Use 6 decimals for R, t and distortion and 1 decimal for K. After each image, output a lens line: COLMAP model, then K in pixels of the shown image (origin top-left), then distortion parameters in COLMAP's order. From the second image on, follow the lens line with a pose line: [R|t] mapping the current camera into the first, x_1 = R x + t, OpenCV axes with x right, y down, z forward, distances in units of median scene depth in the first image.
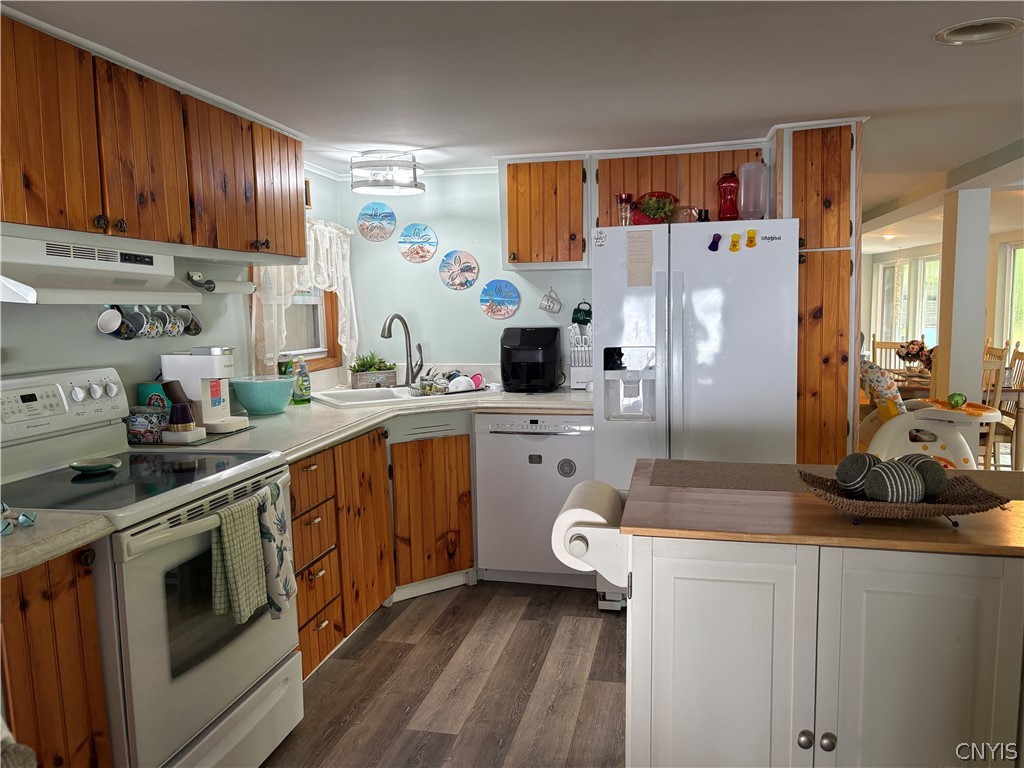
lens RADIAL K [[771.5, 0, 509.5], [0, 771.5, 386.8], [0, 0, 1]] dist [0.046775, -0.052085]
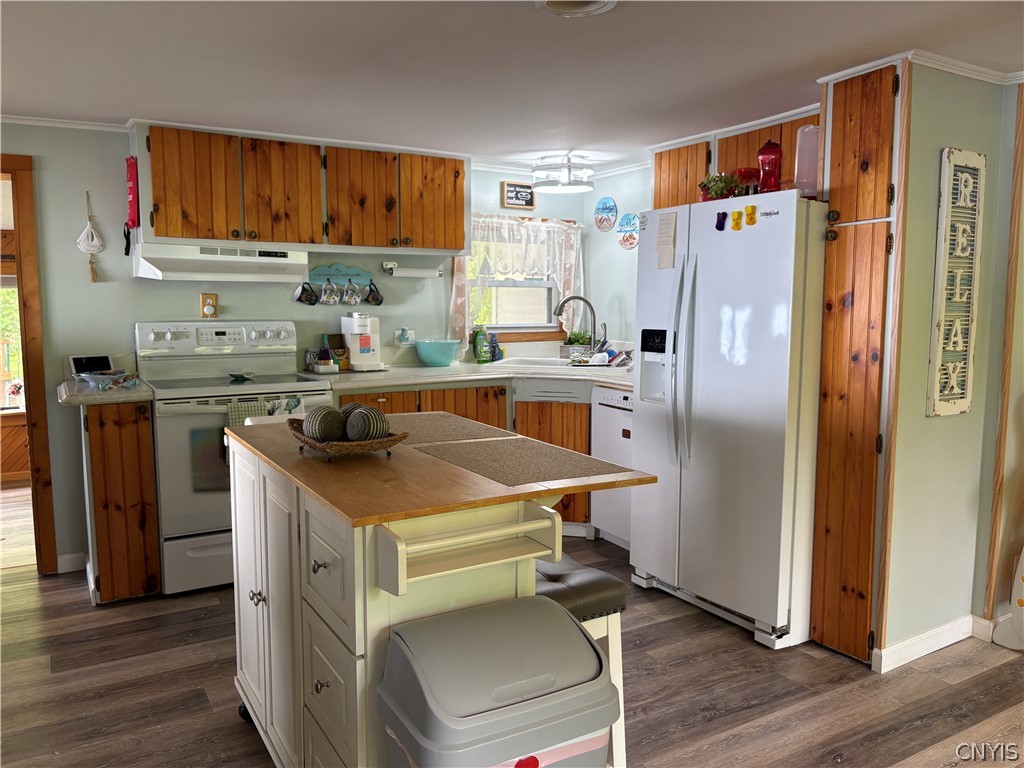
lens RADIAL K [[771.5, 0, 511.9], [0, 771.5, 383.2], [0, 0, 1]] dist [0.046775, -0.052085]
pose [[0.683467, 0.098677, -0.723281, 0.792572], [-0.091751, 0.994576, 0.048990, -0.014310], [0.724192, 0.032879, 0.688814, 0.177811]]
